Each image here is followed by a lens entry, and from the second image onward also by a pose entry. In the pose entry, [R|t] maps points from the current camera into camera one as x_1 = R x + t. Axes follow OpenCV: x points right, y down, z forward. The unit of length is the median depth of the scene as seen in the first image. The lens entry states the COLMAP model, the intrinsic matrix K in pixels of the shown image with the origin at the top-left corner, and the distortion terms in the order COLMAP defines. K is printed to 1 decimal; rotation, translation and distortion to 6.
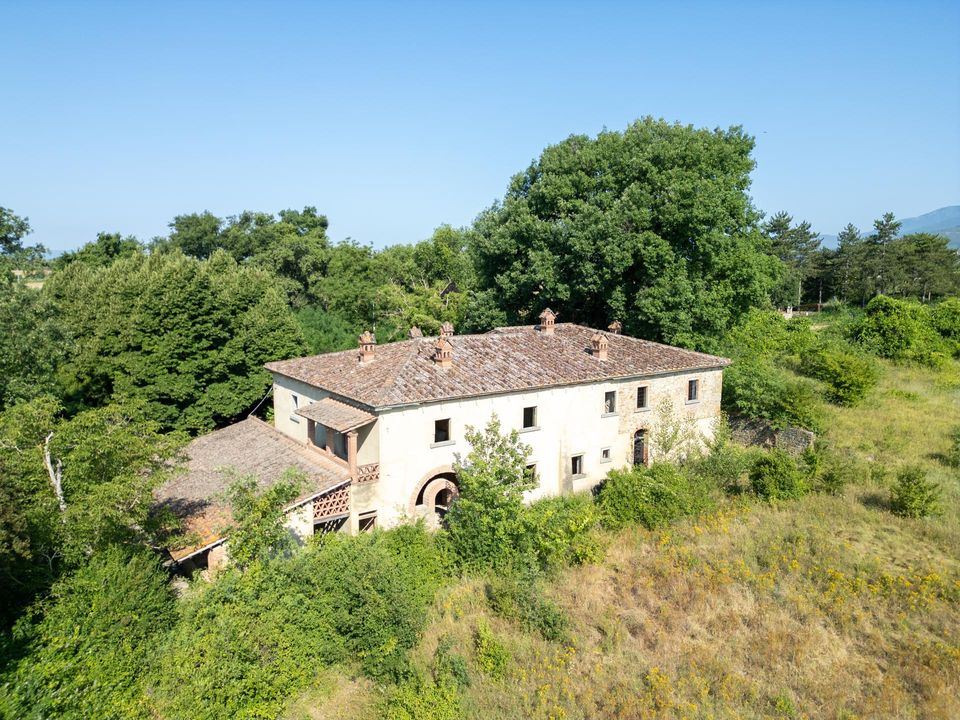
lens RADIAL K [[697.4, 0, 510.5], [0, 697.4, 361.9], [0, 0, 1]] dist [0.005355, 0.002737]
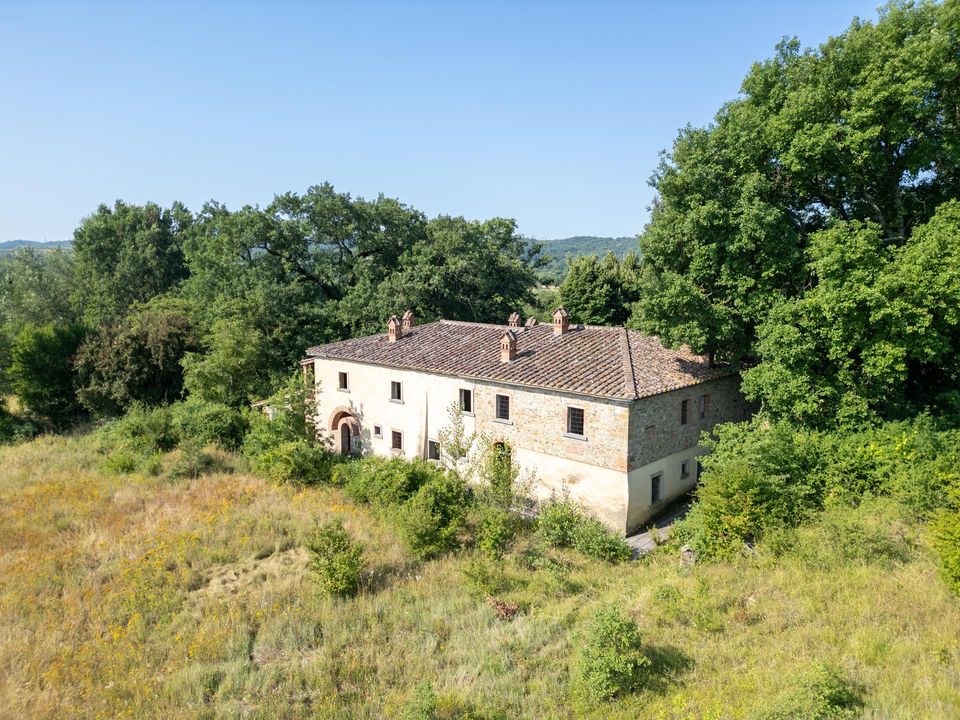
lens RADIAL K [[761.4, 0, 480.0], [0, 761.4, 360.0], [0, 0, 1]] dist [-0.102293, 0.007946]
pose [[0.127658, 0.114415, -0.985197, 1.124370], [-0.126884, 0.987046, 0.098188, -0.099043], [0.983669, 0.112471, 0.140522, 0.828365]]
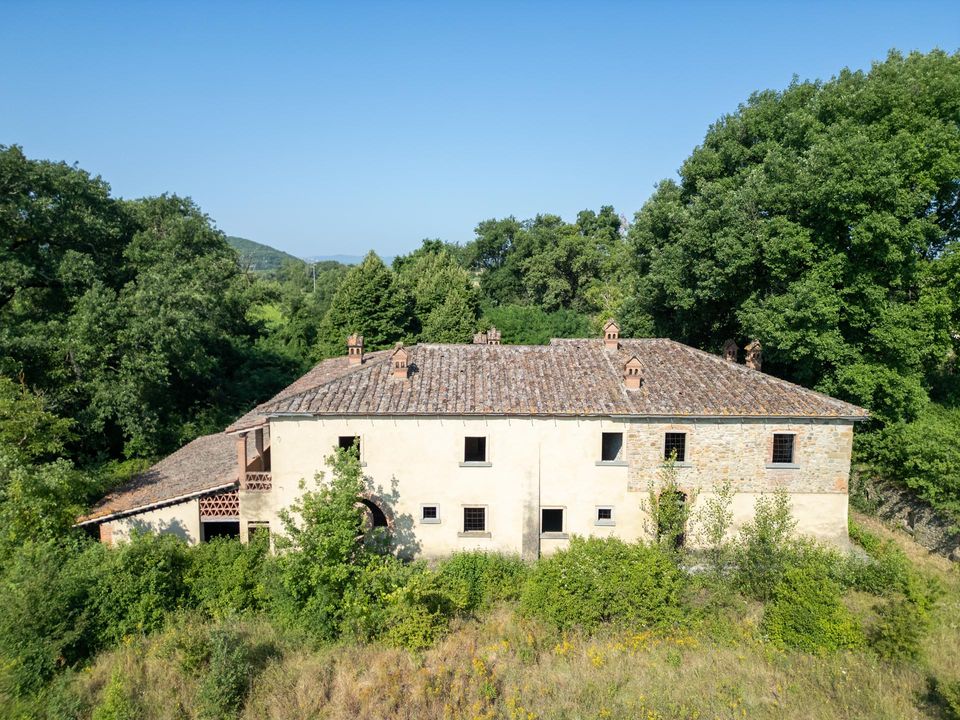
lens RADIAL K [[697.4, 0, 510.5], [0, 697.4, 361.9], [0, 0, 1]] dist [0.005355, 0.002737]
pose [[0.809954, 0.079622, -0.581063, 0.461093], [-0.081491, 0.996410, 0.022945, -0.039477], [0.580804, 0.028767, 0.813535, 0.313767]]
